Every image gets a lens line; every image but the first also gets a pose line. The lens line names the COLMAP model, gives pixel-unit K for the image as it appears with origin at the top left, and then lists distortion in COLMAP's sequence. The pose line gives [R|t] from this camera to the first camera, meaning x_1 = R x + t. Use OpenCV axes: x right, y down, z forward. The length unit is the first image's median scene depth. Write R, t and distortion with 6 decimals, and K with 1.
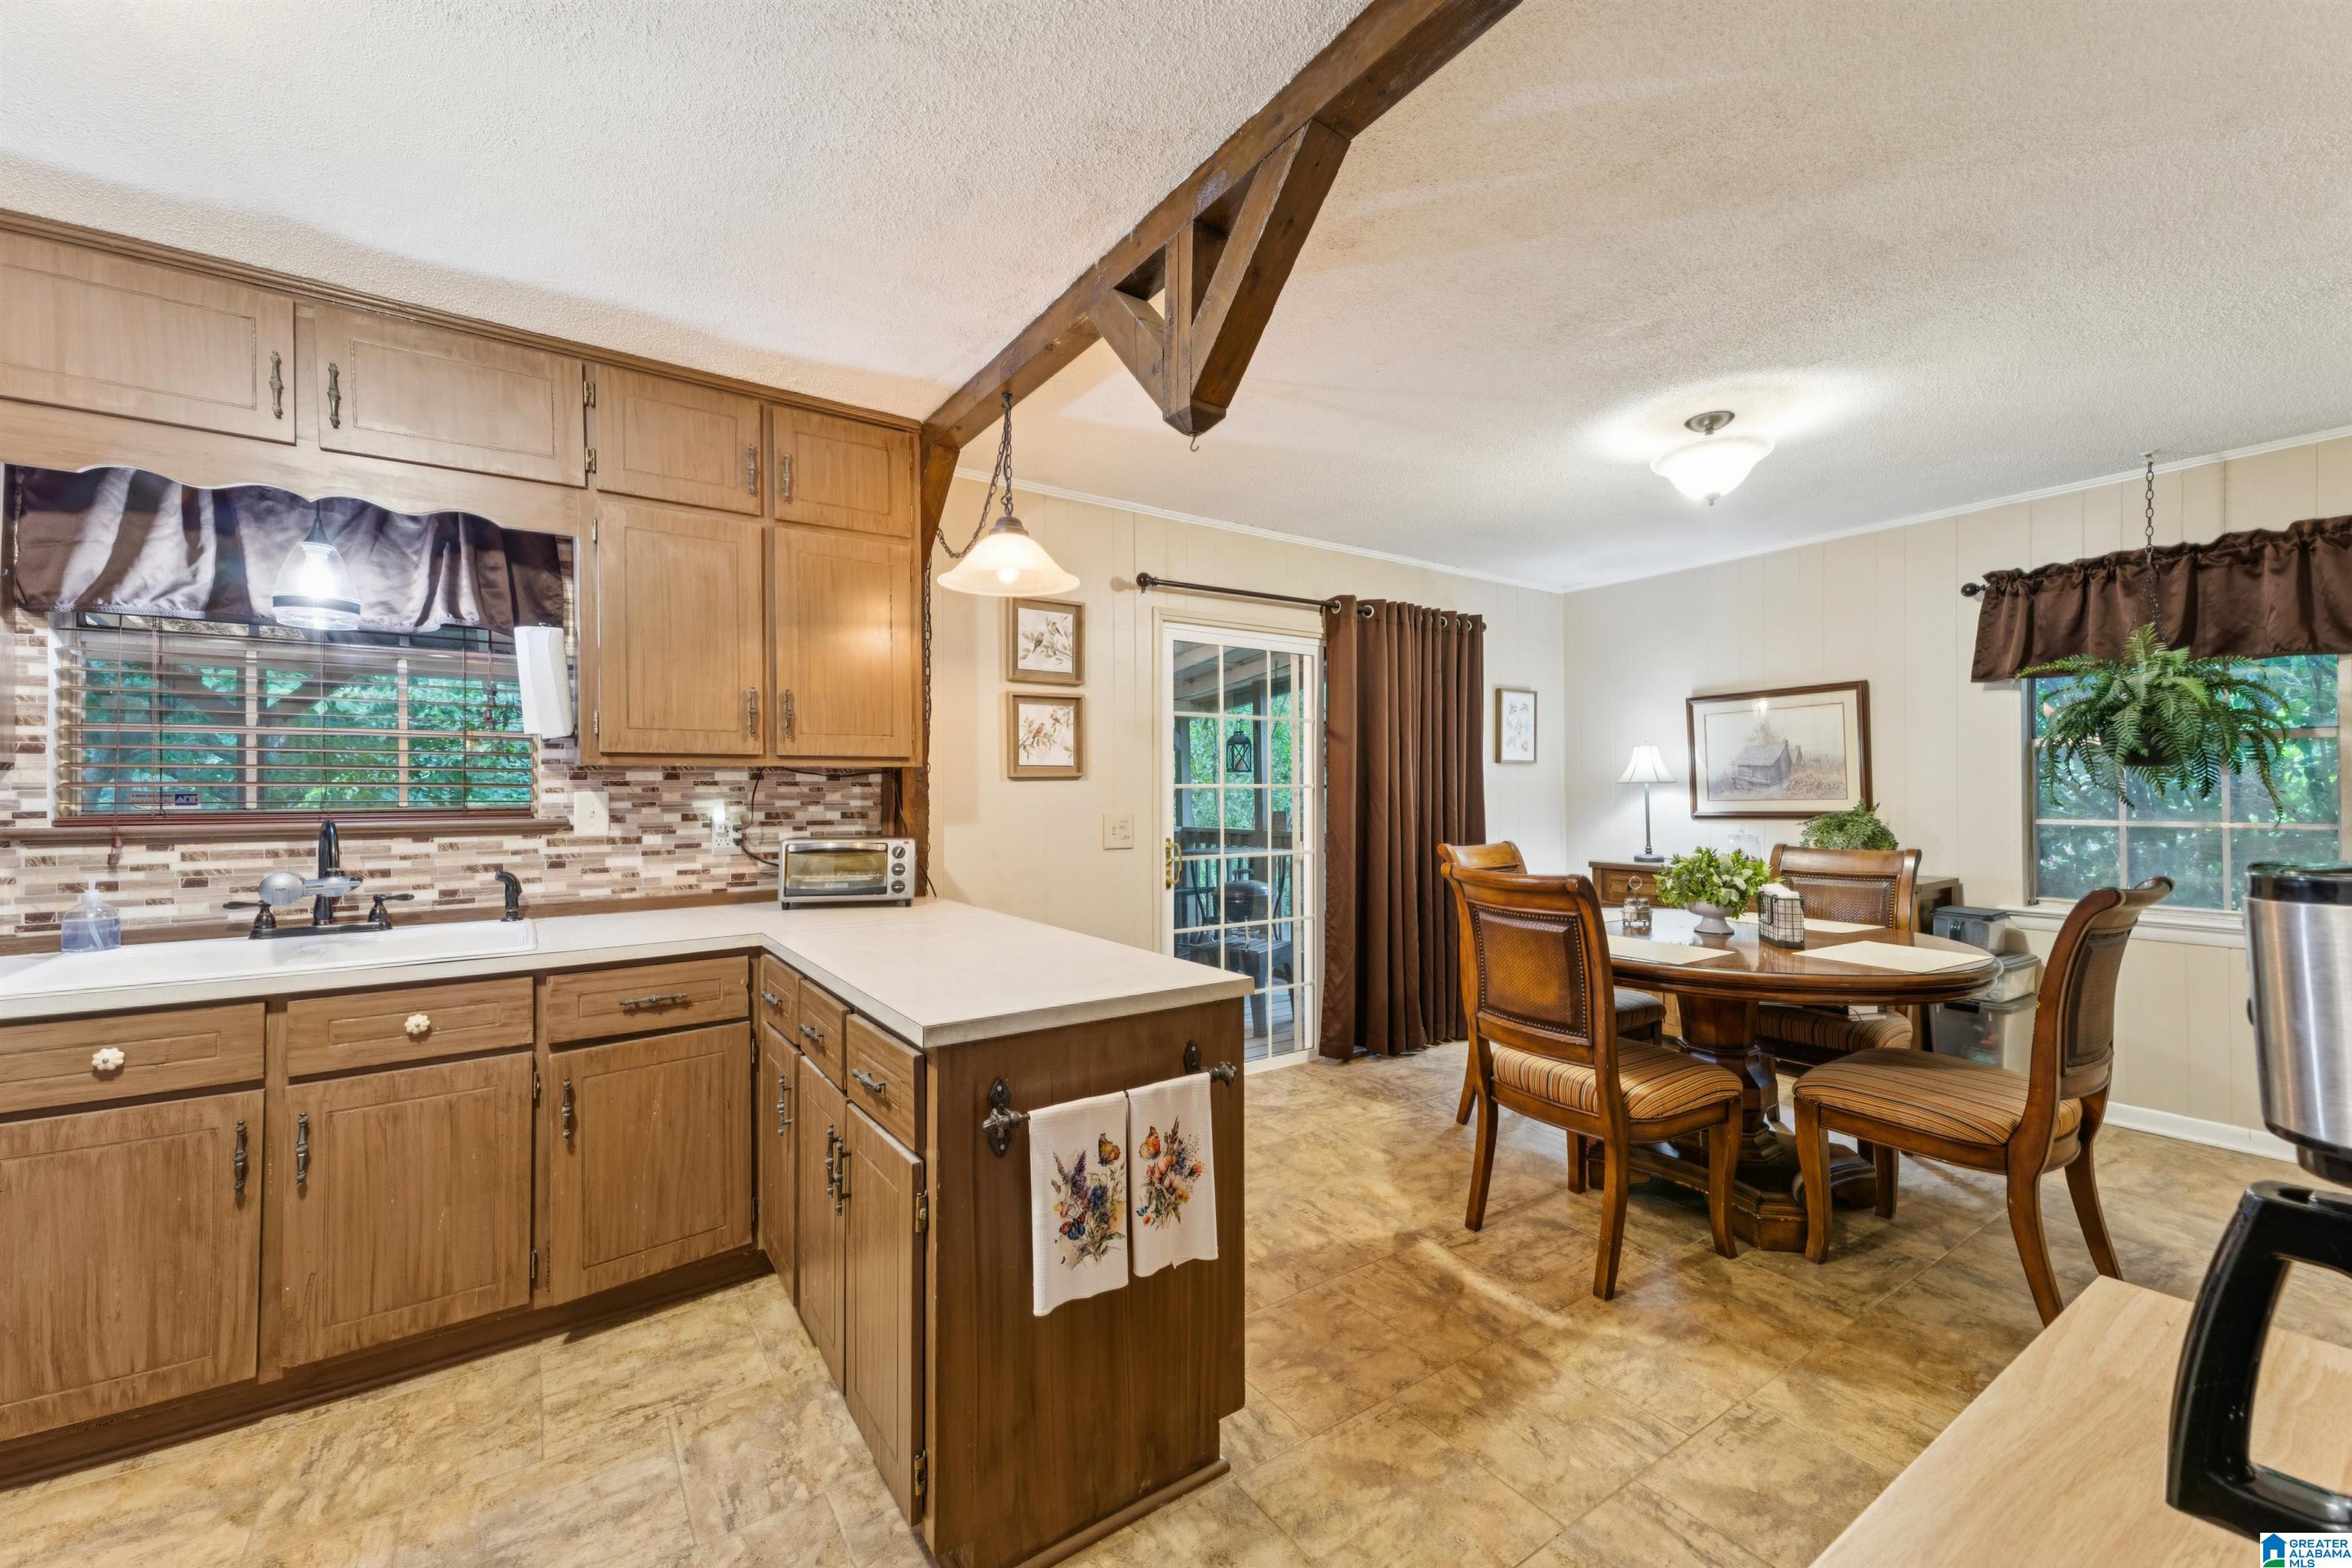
lens RADIAL K [[936.8, 0, 1176.0], [0, 936.8, 784.0], [0, 0, 1]] dist [0.018791, -0.000293]
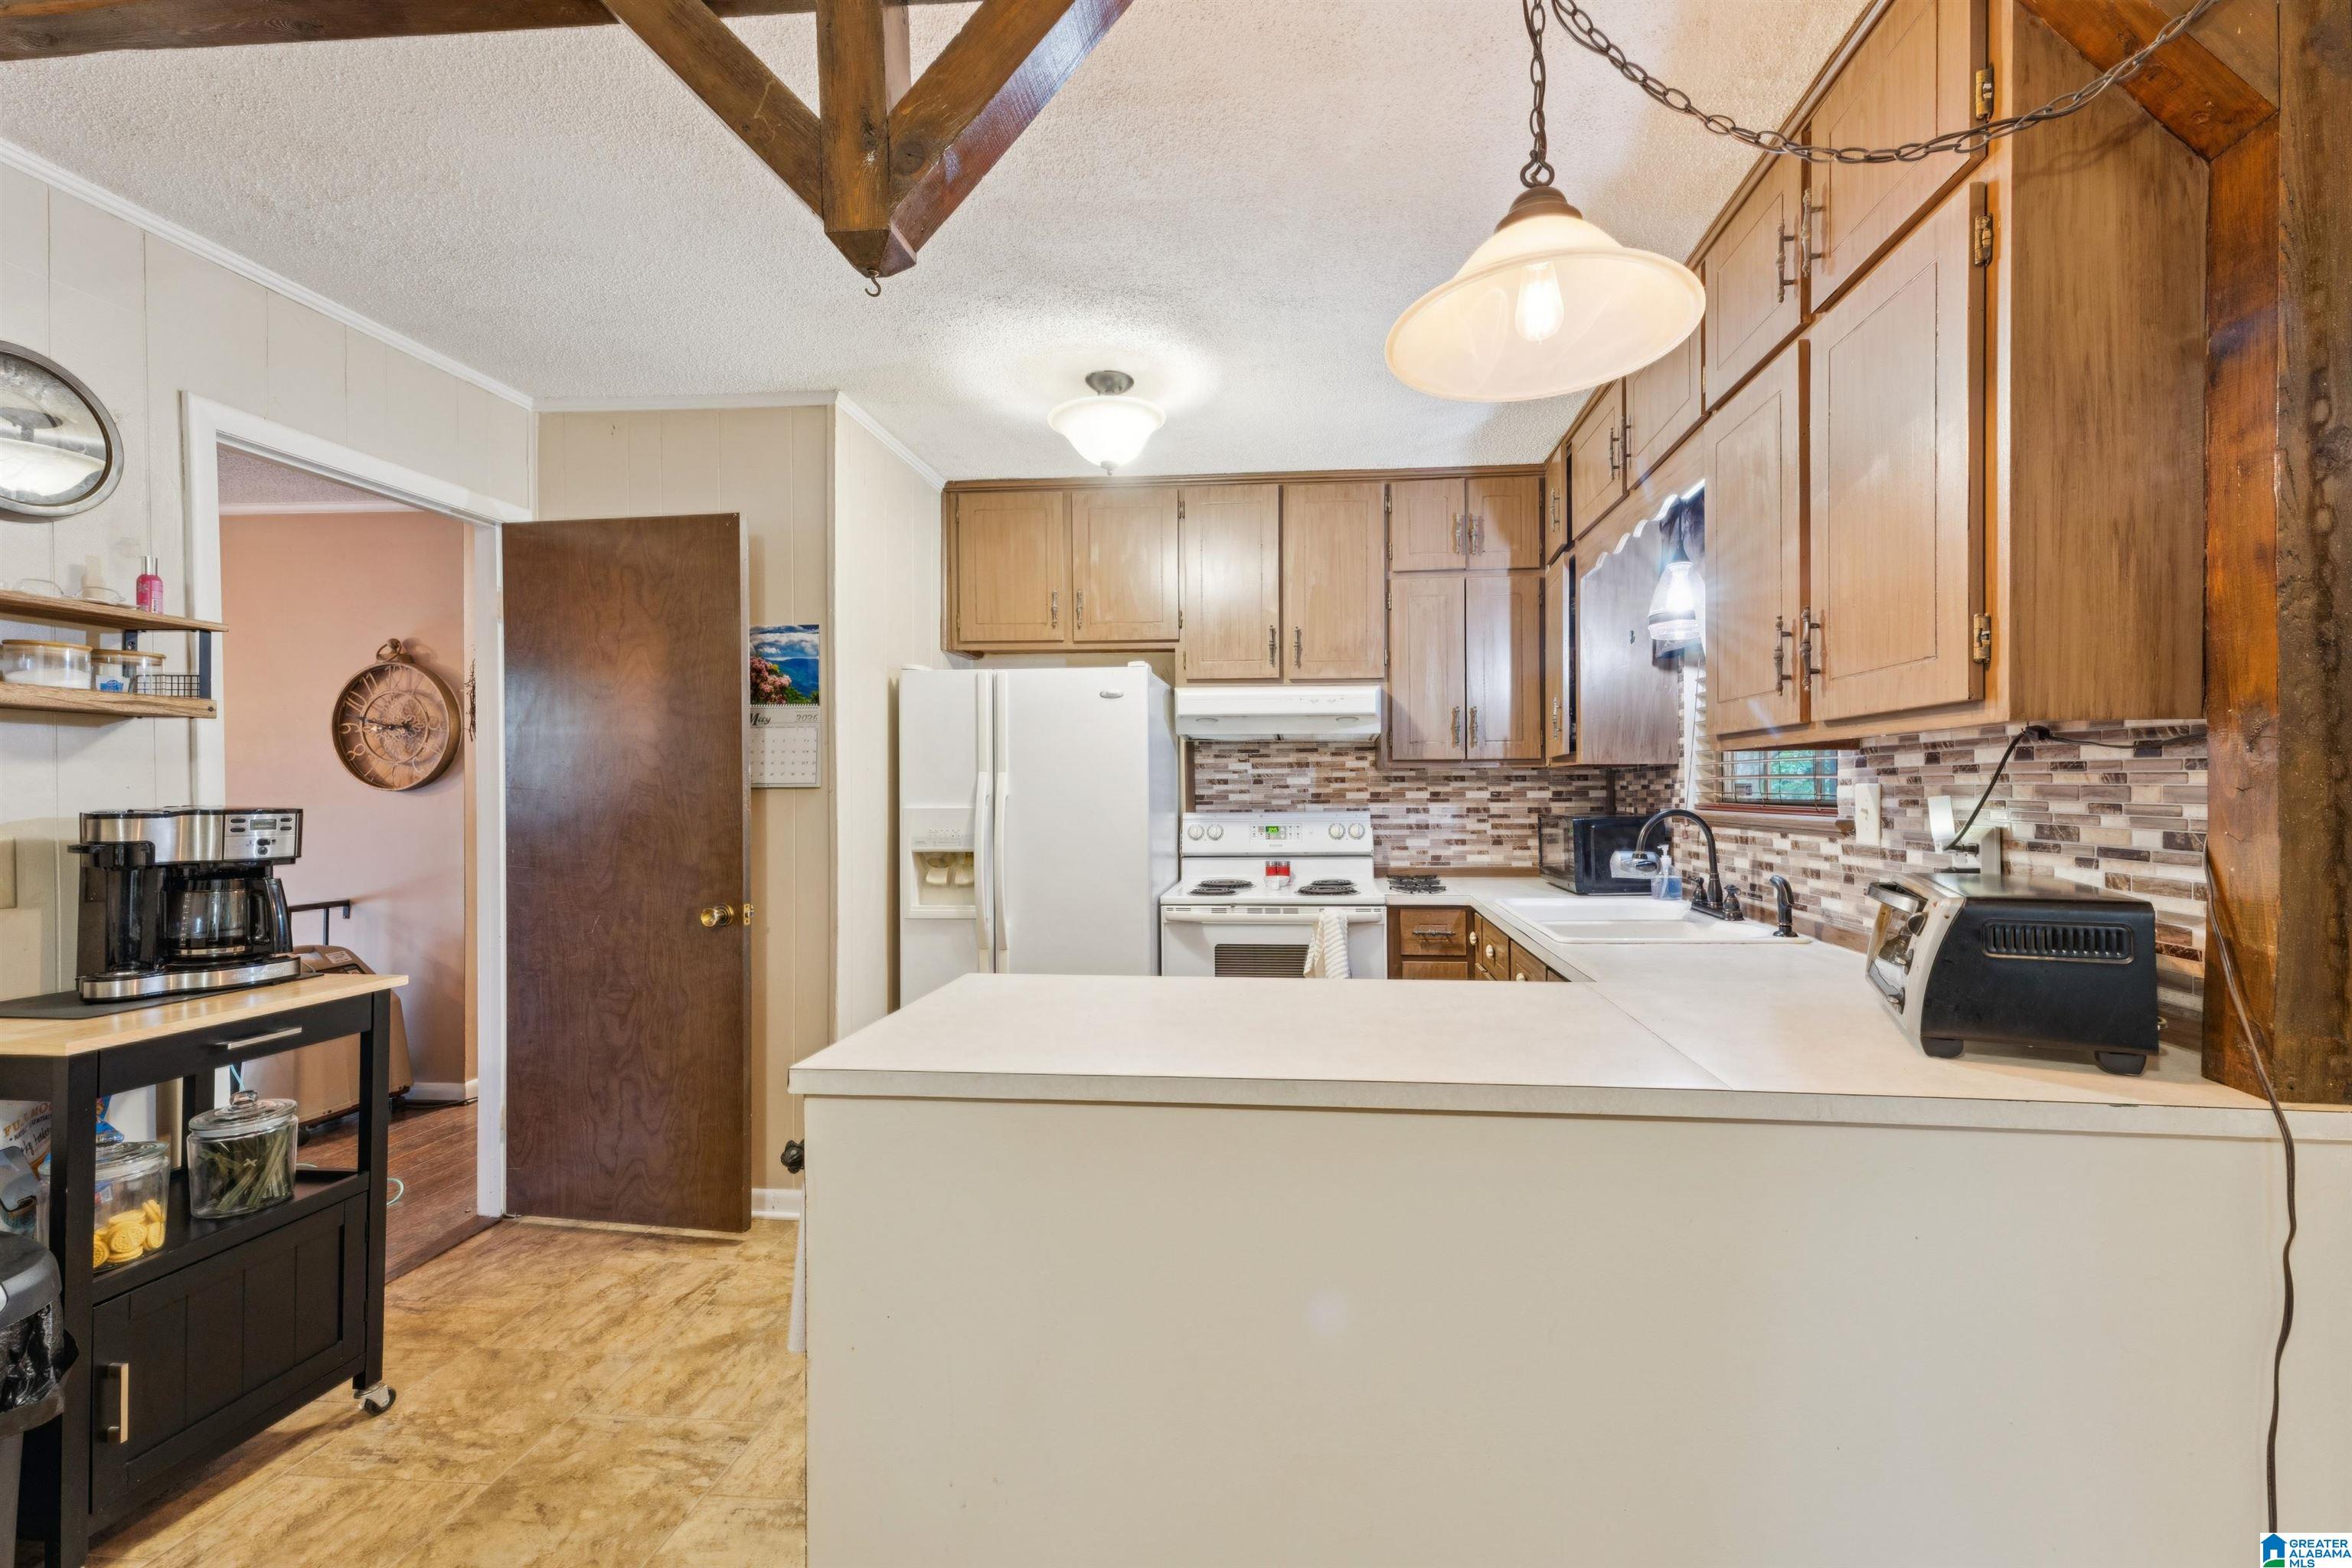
lens RADIAL K [[936.8, 0, 1176.0], [0, 936.8, 784.0], [0, 0, 1]] dist [0.018791, -0.000293]
pose [[-0.639883, -0.012071, -0.768378, 0.269431], [-0.016594, 0.999861, -0.001888, 0.018491], [0.768294, 0.011543, -0.639994, 1.036394]]
